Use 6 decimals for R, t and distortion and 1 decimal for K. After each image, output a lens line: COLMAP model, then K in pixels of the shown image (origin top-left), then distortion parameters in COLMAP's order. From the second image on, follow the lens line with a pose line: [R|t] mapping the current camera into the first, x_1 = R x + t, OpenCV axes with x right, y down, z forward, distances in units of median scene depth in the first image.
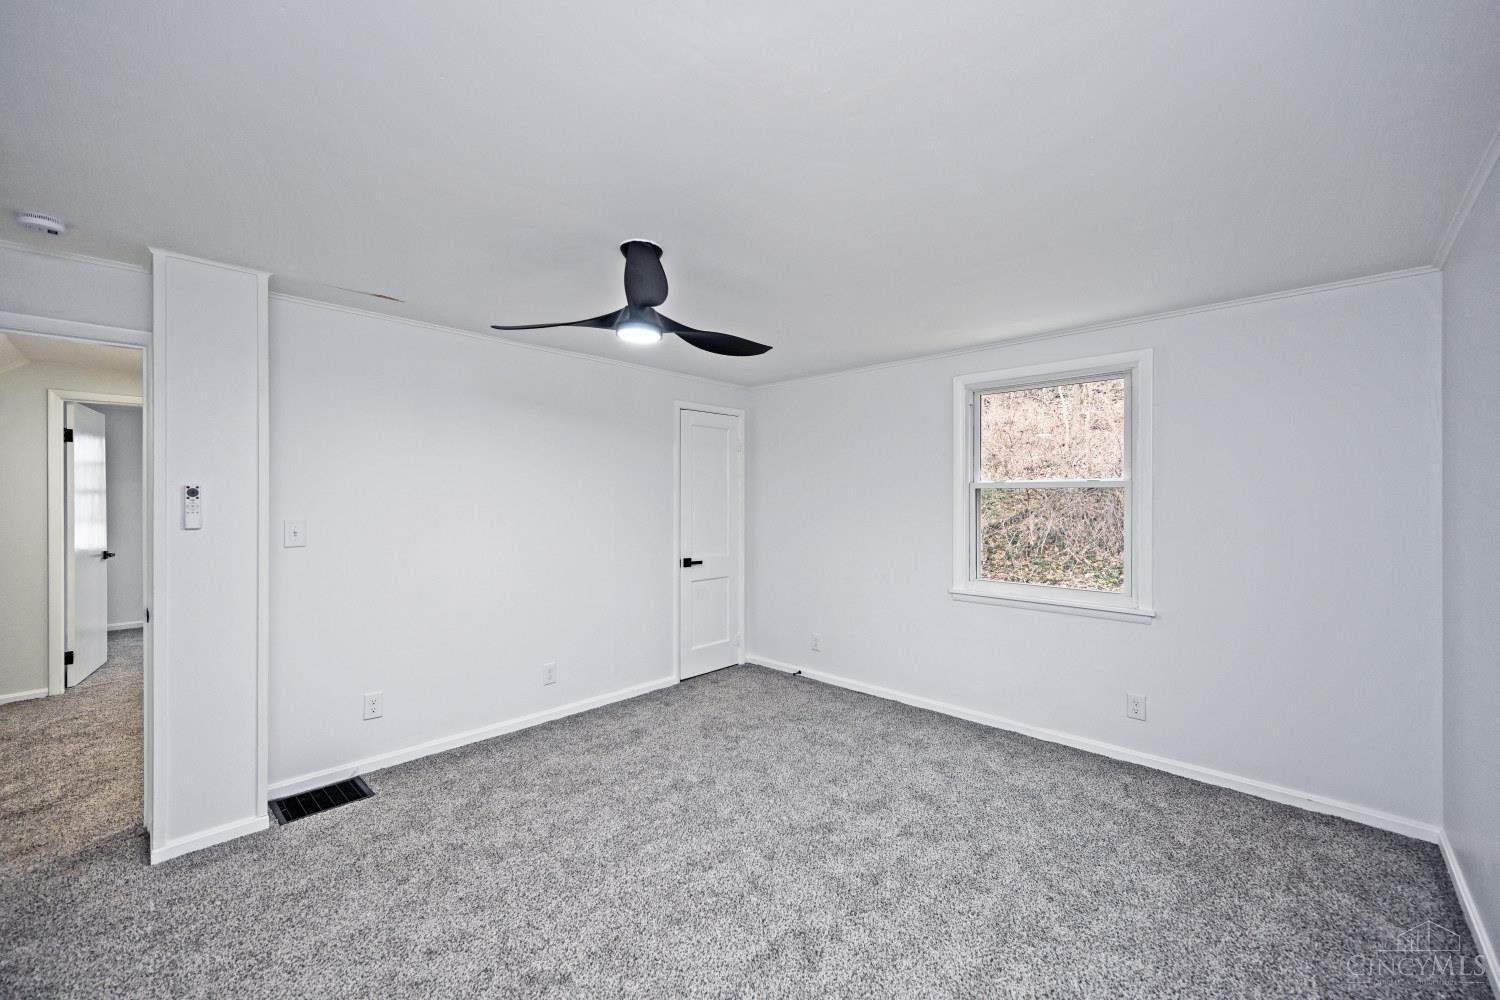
lens RADIAL K [[591.0, 0, 750.0], [0, 591.0, 500.0], [0, 0, 1]] dist [-0.000286, -0.000019]
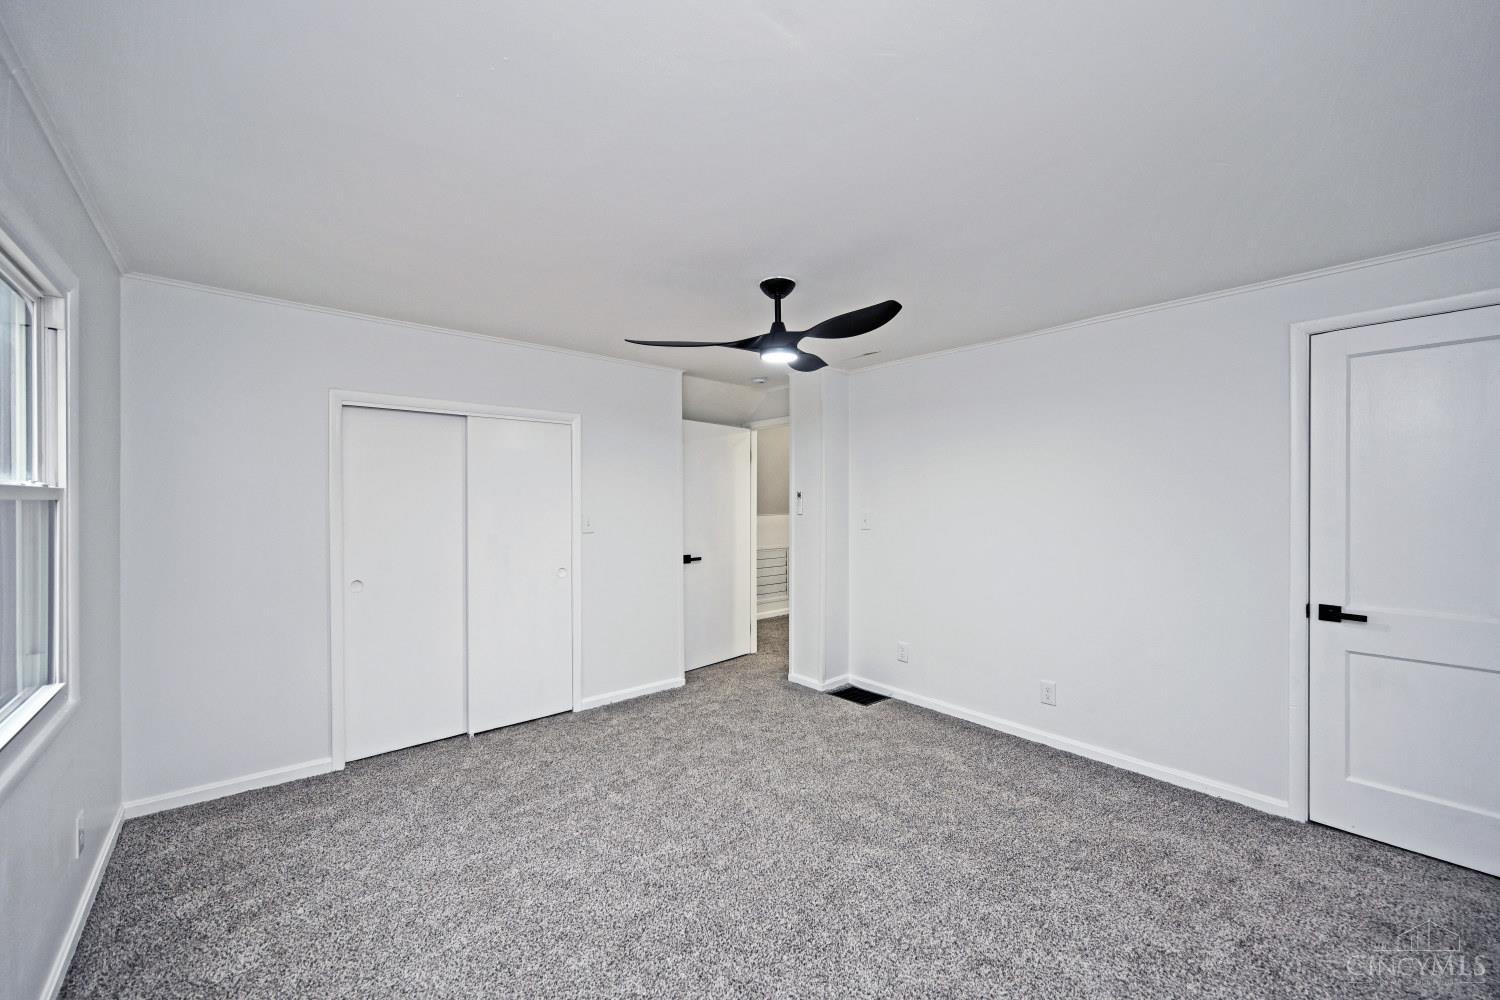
lens RADIAL K [[591.0, 0, 750.0], [0, 591.0, 500.0], [0, 0, 1]] dist [-0.000286, -0.000019]
pose [[-0.099472, -0.003650, -0.995034, 0.648671], [-0.004556, 0.999984, -0.003213, 0.007622], [0.995030, 0.004214, -0.099487, 0.692297]]
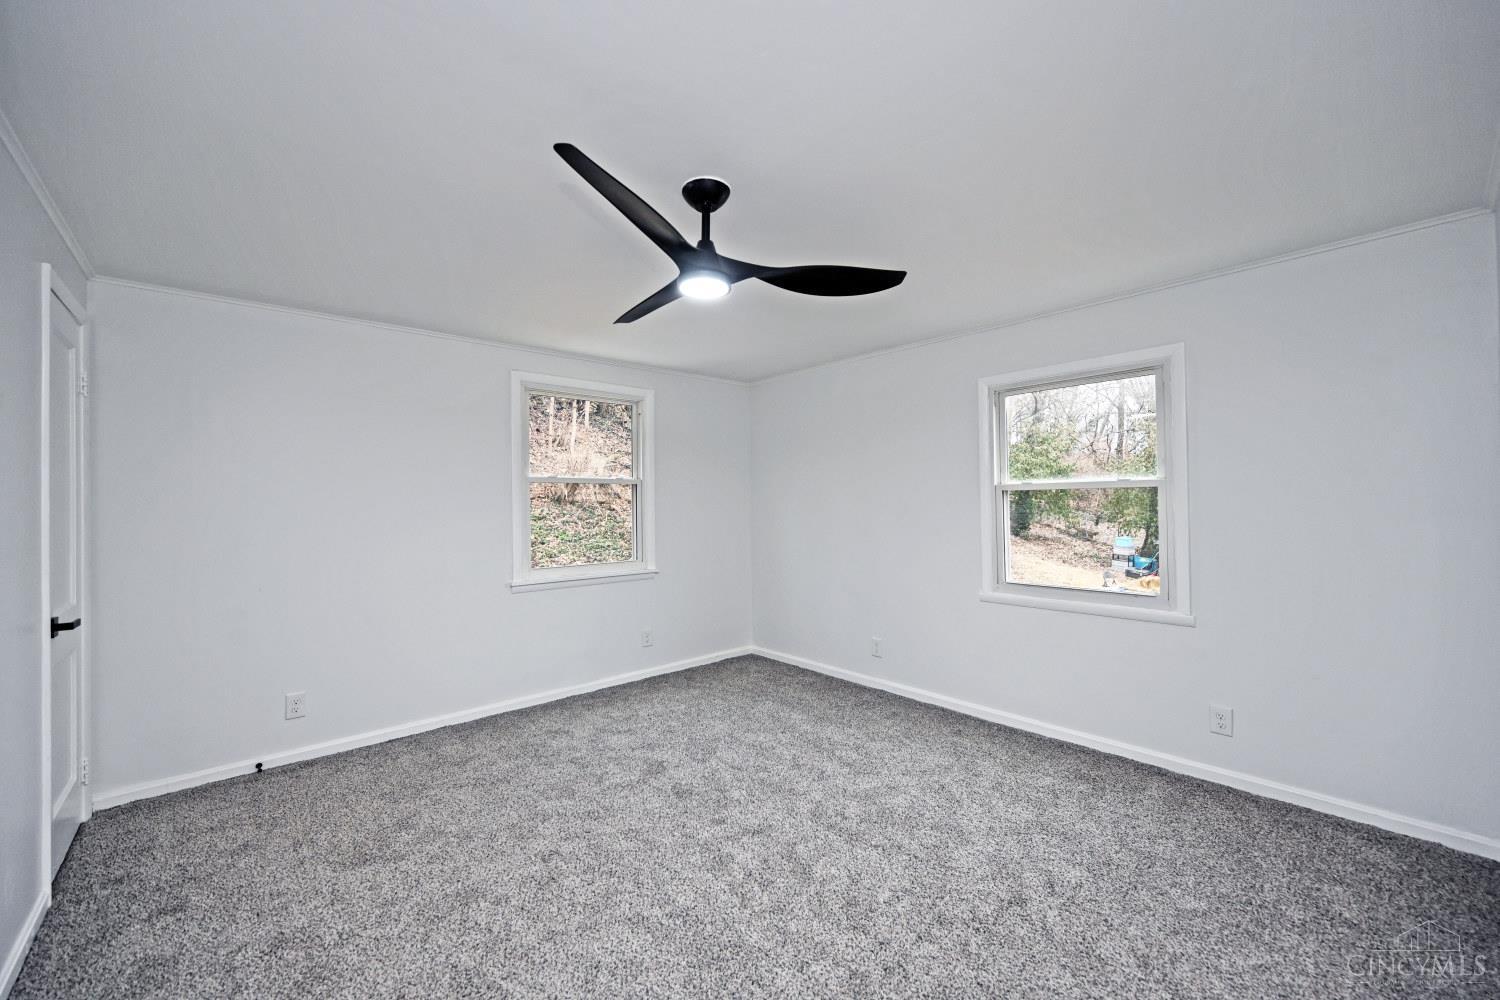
lens RADIAL K [[591.0, 0, 750.0], [0, 591.0, 500.0], [0, 0, 1]] dist [-0.000286, -0.000019]
pose [[0.085142, 0.001571, 0.996368, -0.676437], [0.014196, 0.999895, -0.002790, 0.021986], [-0.996268, 0.014382, 0.085111, 0.565329]]
